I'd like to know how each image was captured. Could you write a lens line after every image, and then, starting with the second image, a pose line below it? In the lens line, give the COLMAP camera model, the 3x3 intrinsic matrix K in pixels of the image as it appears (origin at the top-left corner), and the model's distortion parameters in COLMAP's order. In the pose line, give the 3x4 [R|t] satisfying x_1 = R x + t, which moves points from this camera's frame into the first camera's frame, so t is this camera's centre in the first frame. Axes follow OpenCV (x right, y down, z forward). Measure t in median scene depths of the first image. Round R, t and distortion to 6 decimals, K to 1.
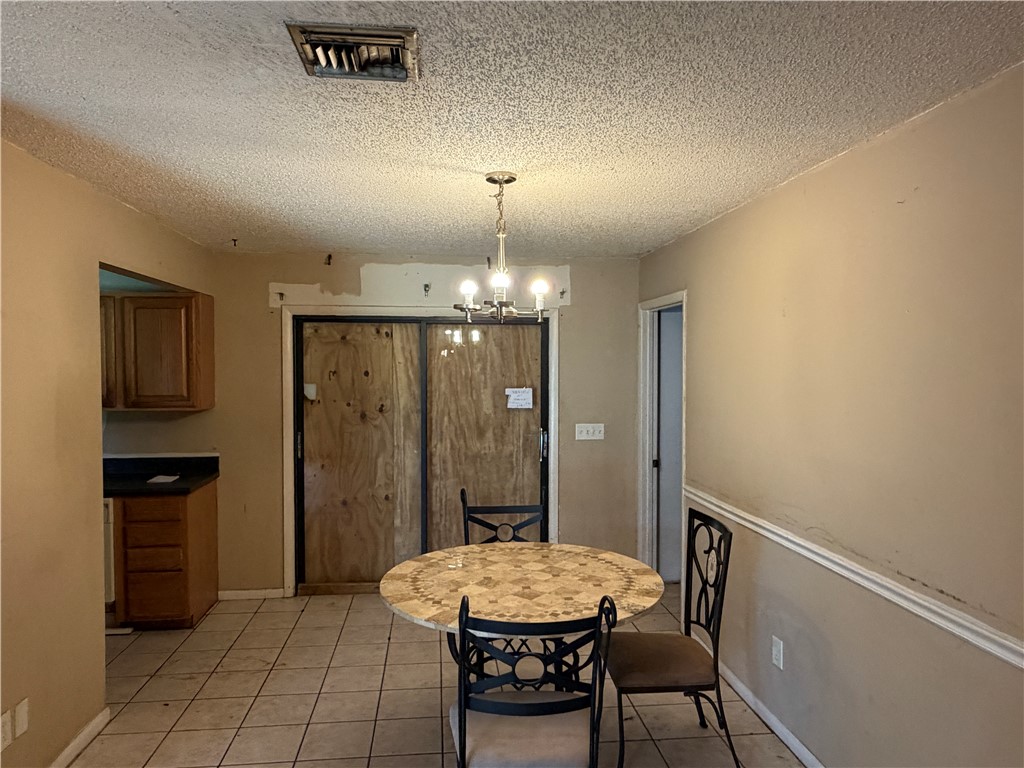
lens RADIAL K [[702.7, 0, 512.0], [0, 702.7, 384.0], [0, 0, 1]] dist [-0.000711, -0.000040]
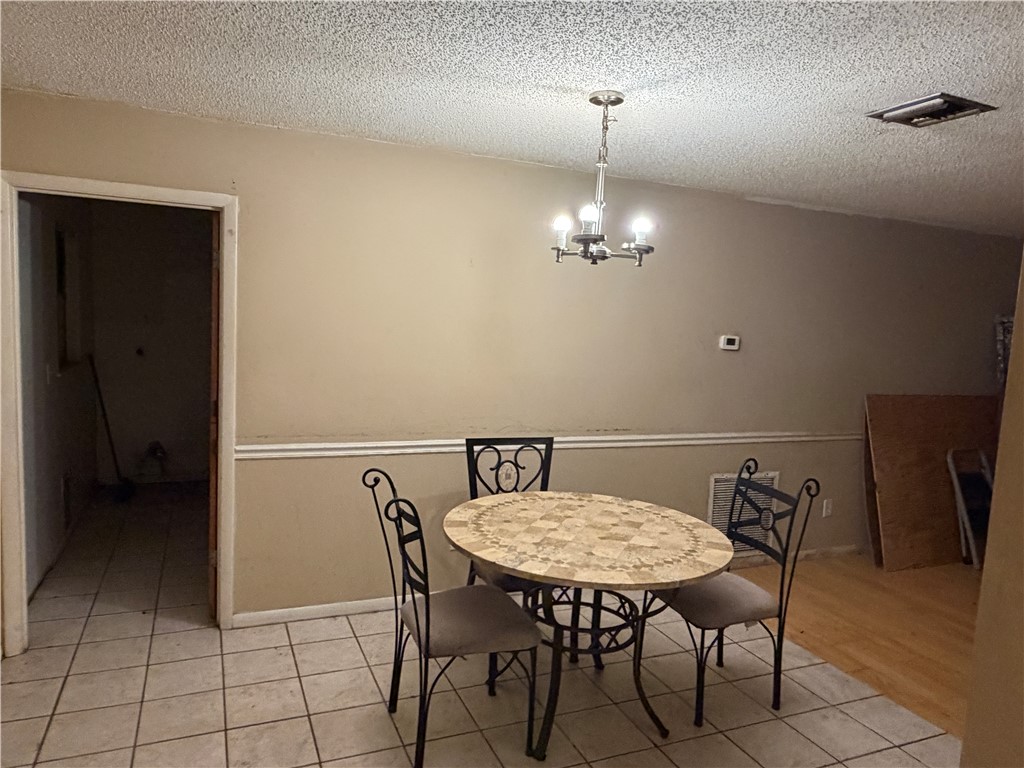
lens RADIAL K [[702.7, 0, 512.0], [0, 702.7, 384.0], [0, 0, 1]] dist [-0.000711, -0.000040]
pose [[-0.293314, -0.109754, 0.949695, -0.857031], [-0.025508, 0.993933, 0.106989, -0.025281], [-0.955676, 0.007157, -0.294334, 1.375146]]
